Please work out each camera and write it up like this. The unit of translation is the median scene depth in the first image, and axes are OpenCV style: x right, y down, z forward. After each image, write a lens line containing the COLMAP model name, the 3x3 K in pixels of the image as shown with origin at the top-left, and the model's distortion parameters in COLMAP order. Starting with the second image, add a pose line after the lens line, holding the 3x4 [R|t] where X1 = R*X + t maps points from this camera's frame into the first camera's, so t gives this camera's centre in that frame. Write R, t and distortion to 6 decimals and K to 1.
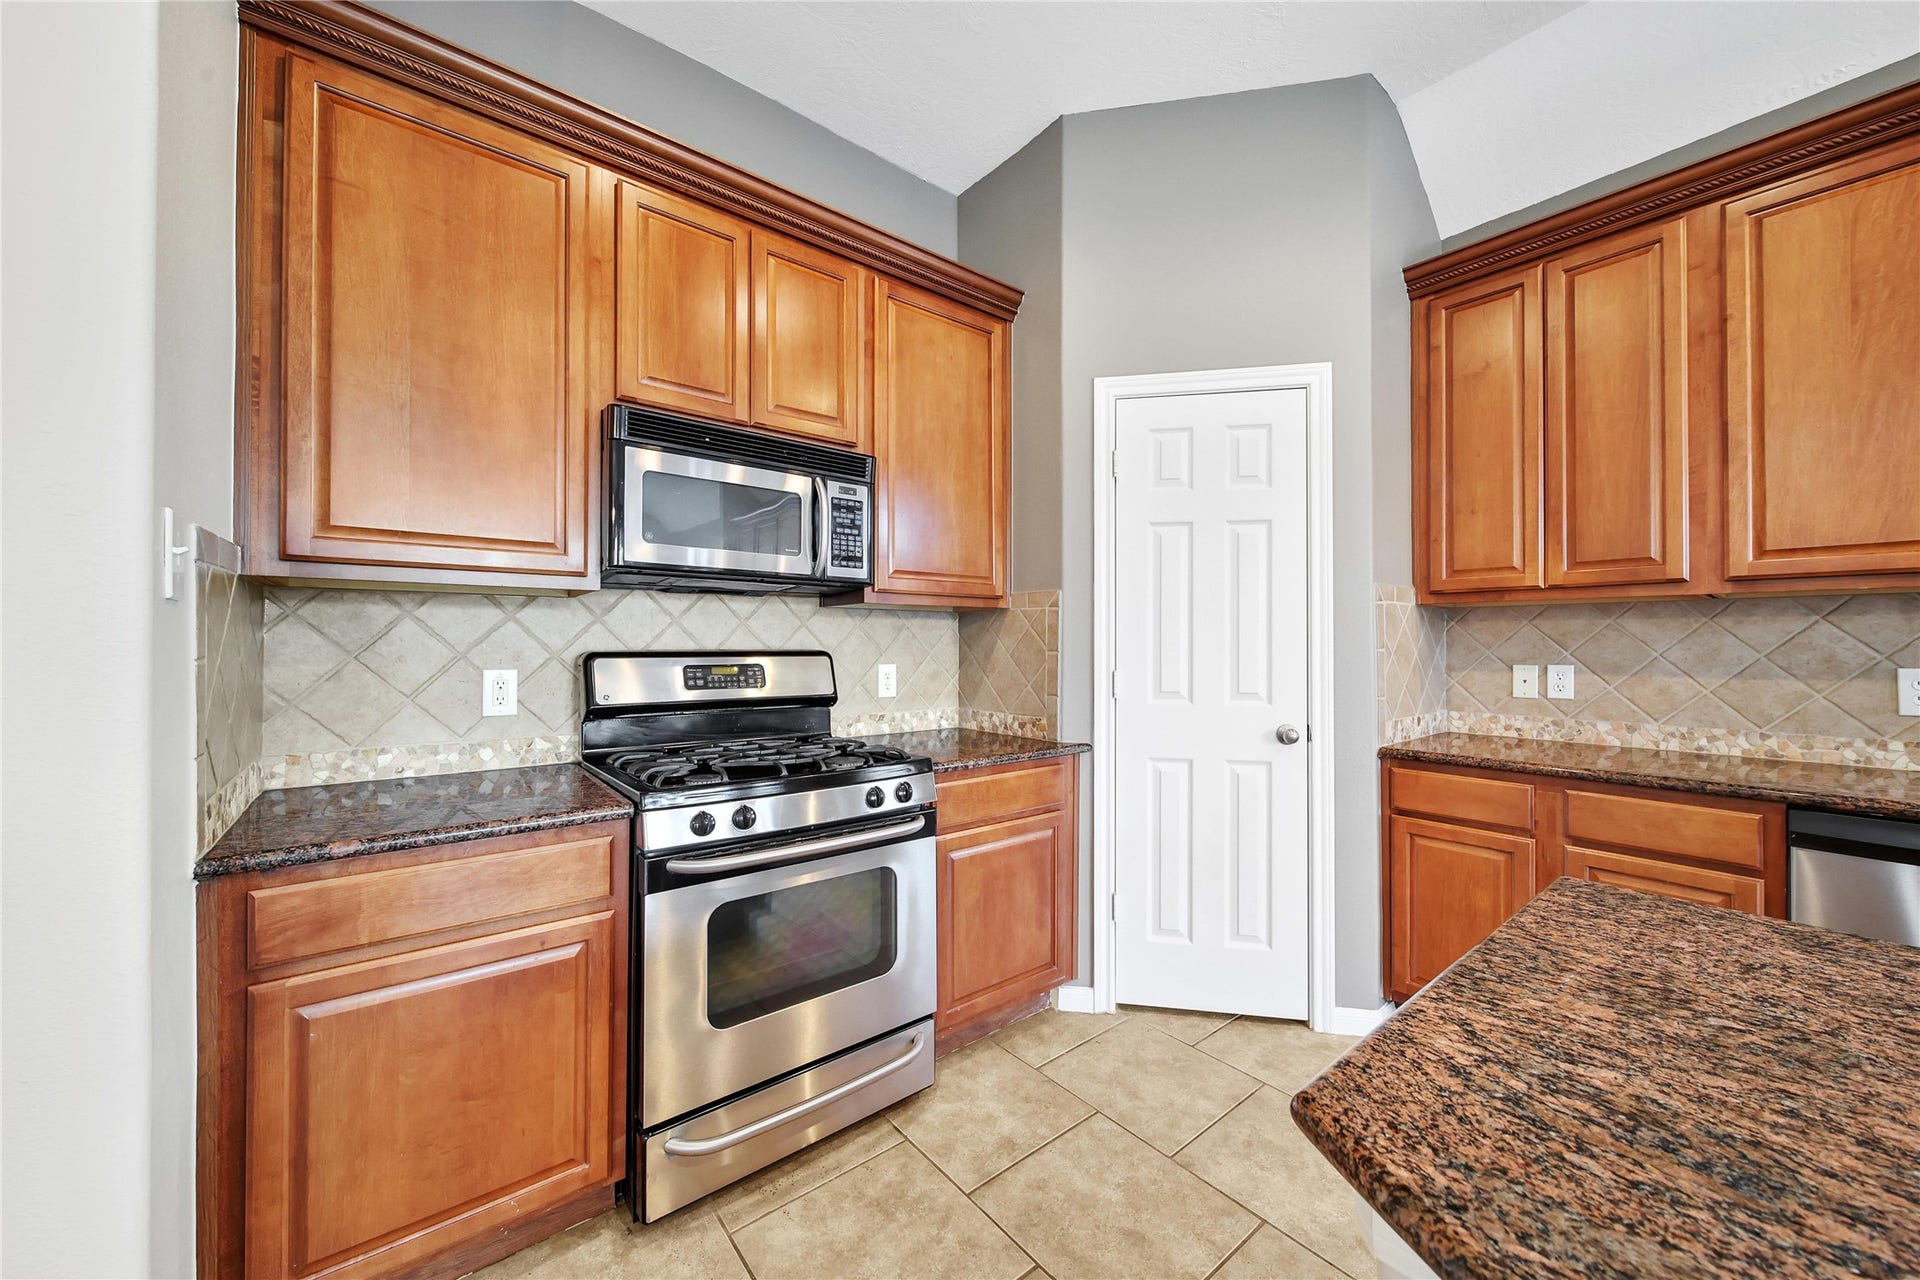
lens RADIAL K [[699.4, 0, 954.7], [0, 699.4, 639.4], [0, 0, 1]] dist [0.002274, -0.002276]
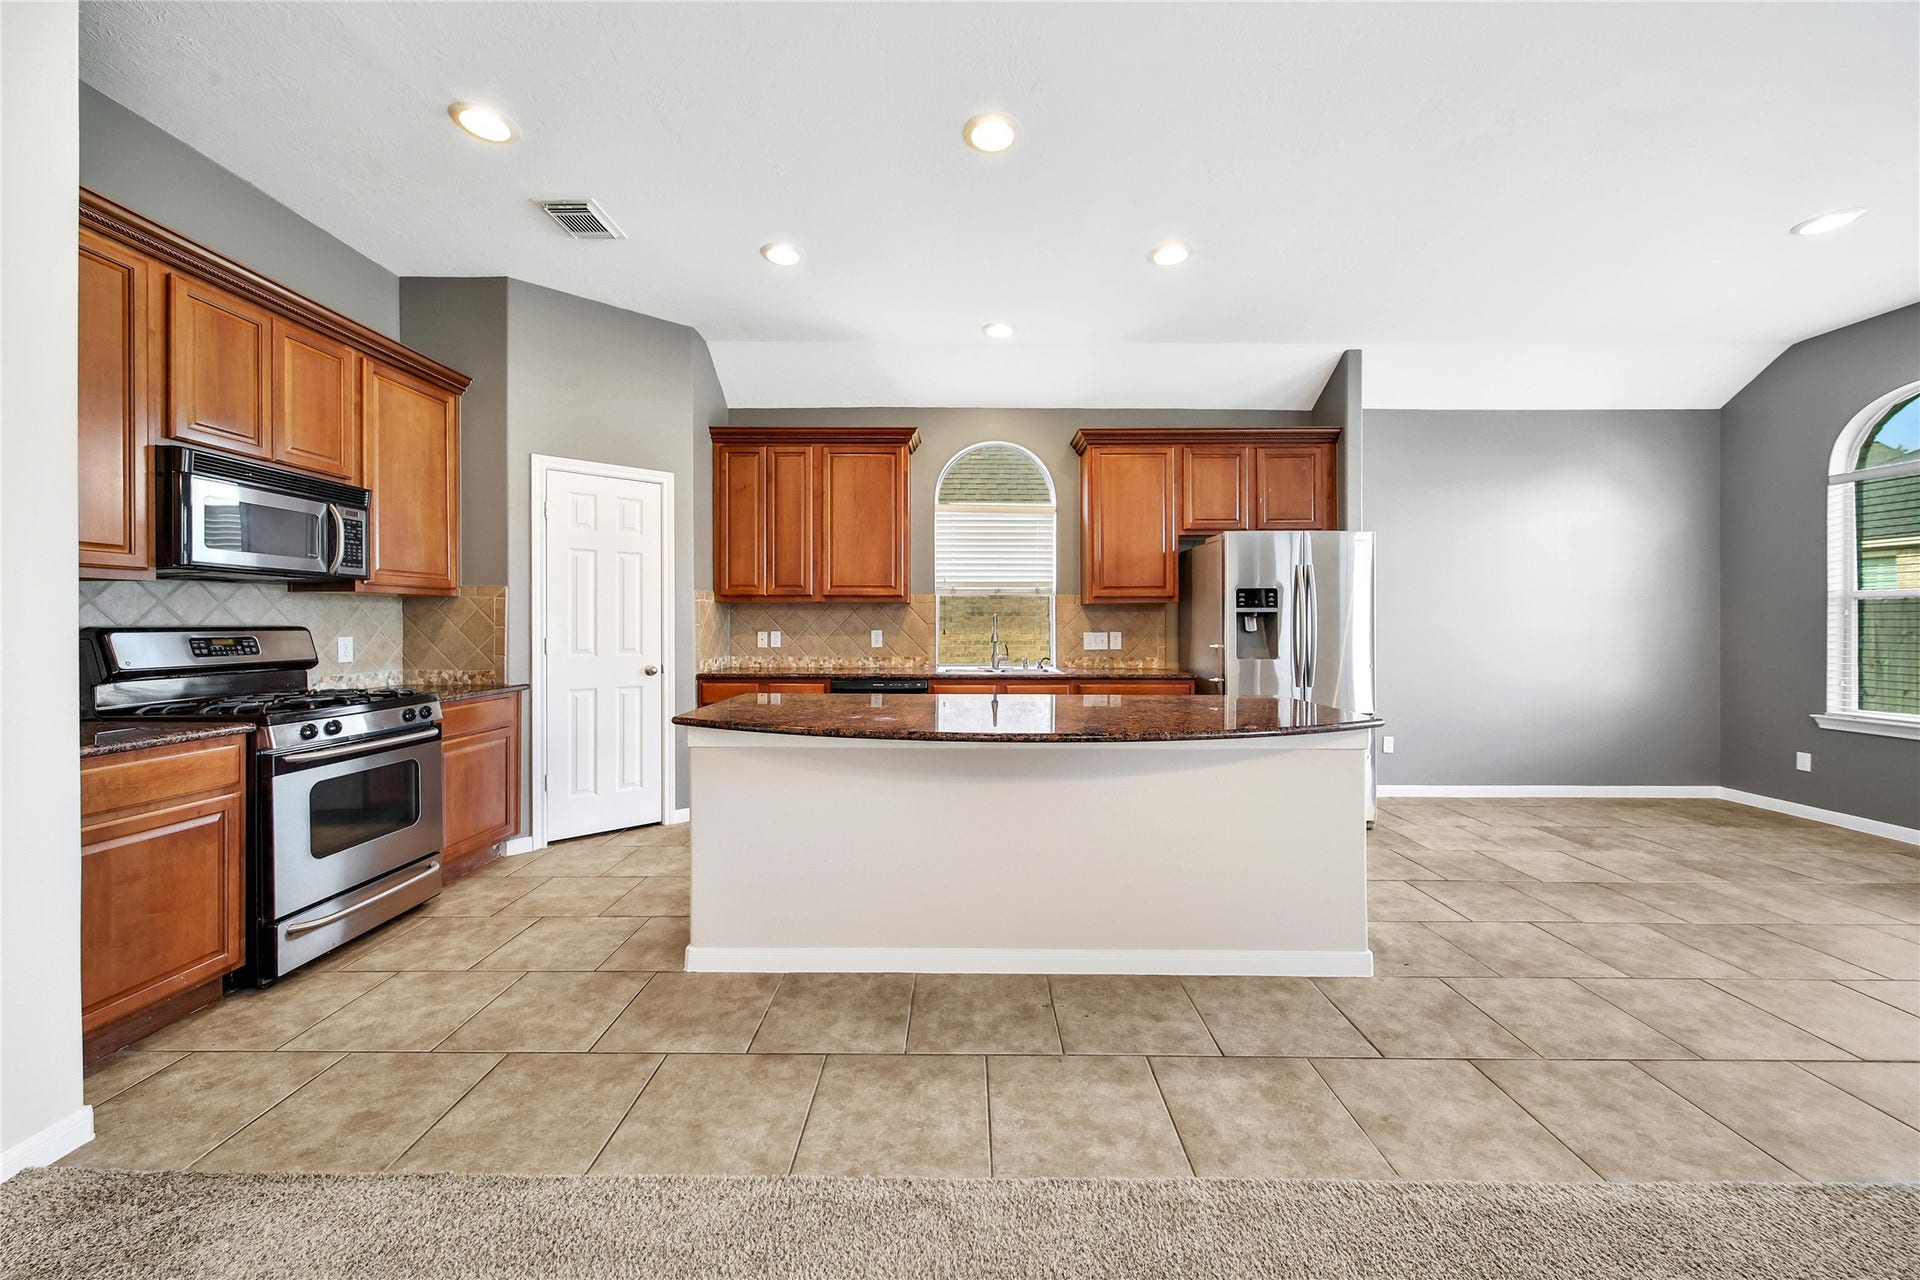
lens RADIAL K [[699.4, 0, 962.4], [0, 699.4, 625.6], [0, 0, 1]] dist [0.002274, -0.002276]
pose [[0.625244, -0.004043, 0.780419, -0.480371], [-0.005827, 0.999935, 0.009848, -0.005802], [-0.780407, -0.010705, 0.625180, -0.846522]]
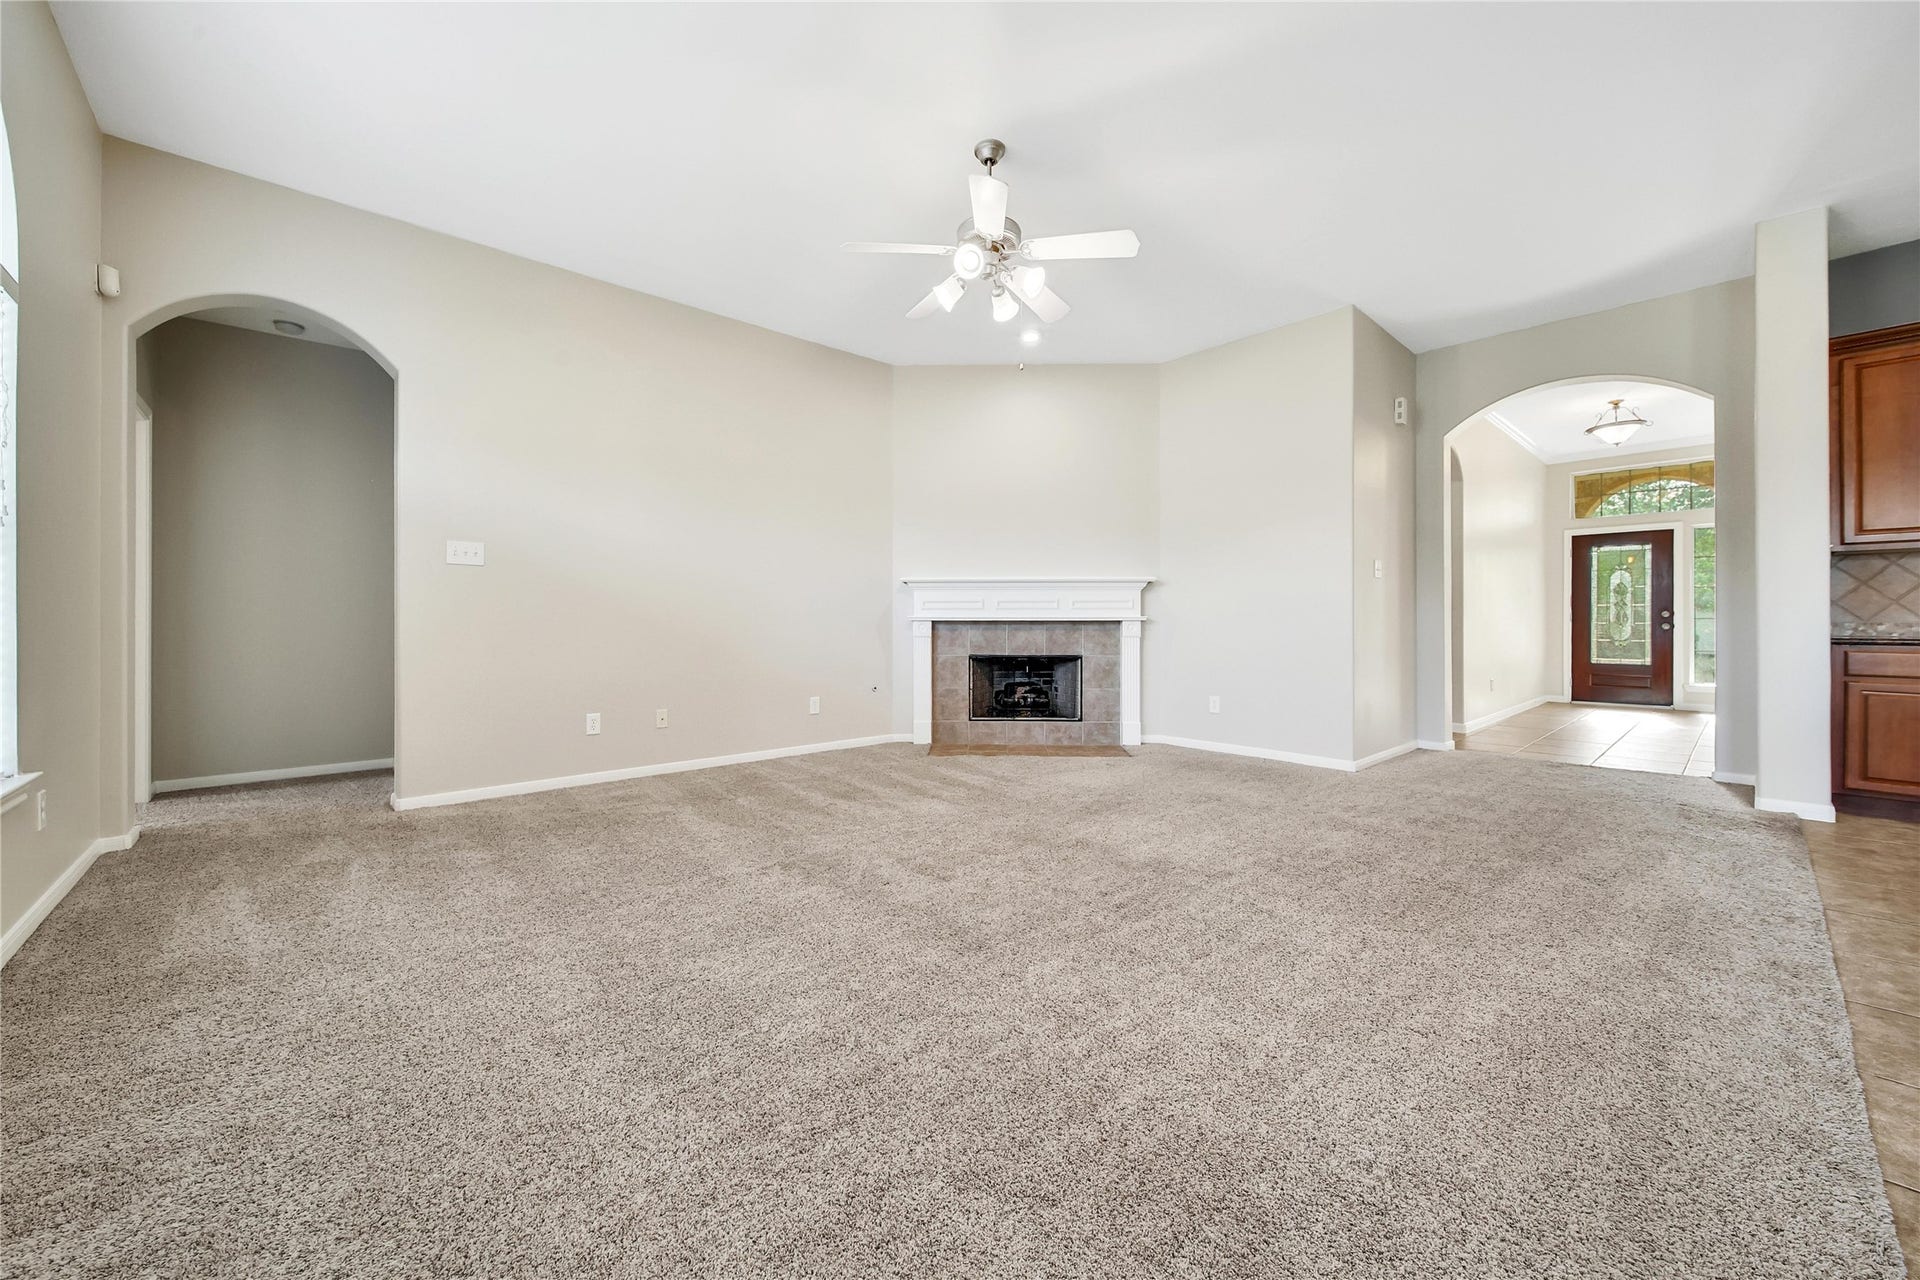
lens RADIAL K [[699.4, 0, 963.0], [0, 699.4, 621.7], [0, 0, 1]] dist [0.002274, -0.002276]
pose [[0.066586, -0.000166, -0.997781, 1.011895], [0.008820, 0.999961, 0.000422, 0.101266], [0.997742, -0.008829, 0.066585, -1.721593]]
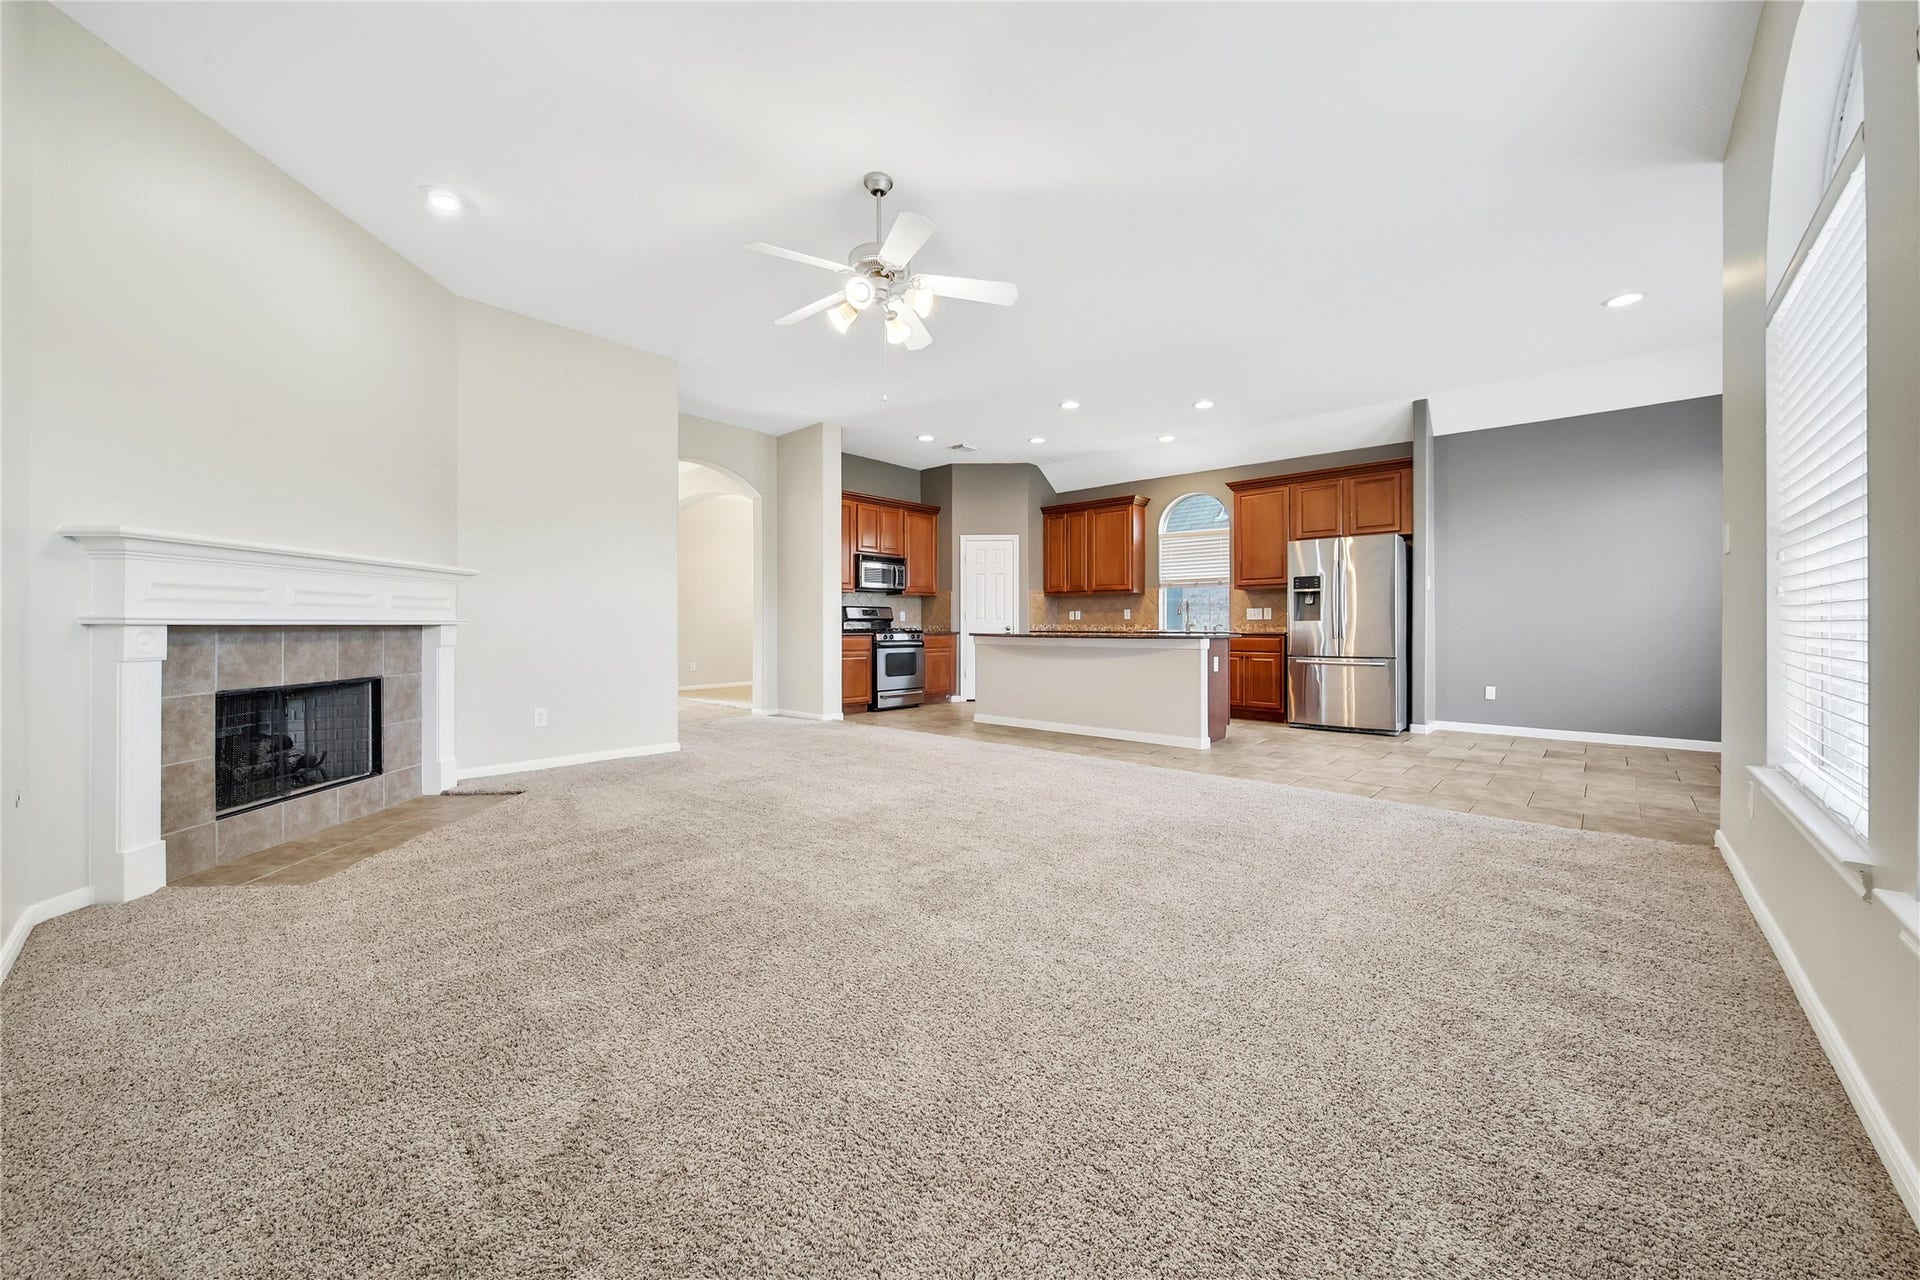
lens RADIAL K [[699.4, 0, 947.1], [0, 699.4, 622.0], [0, 0, 1]] dist [0.002274, -0.002276]
pose [[0.990278, -0.001874, 0.139092, -0.449810], [0.001303, 0.999990, 0.004199, 0.090102], [-0.139098, -0.003977, 0.990271, -3.076496]]
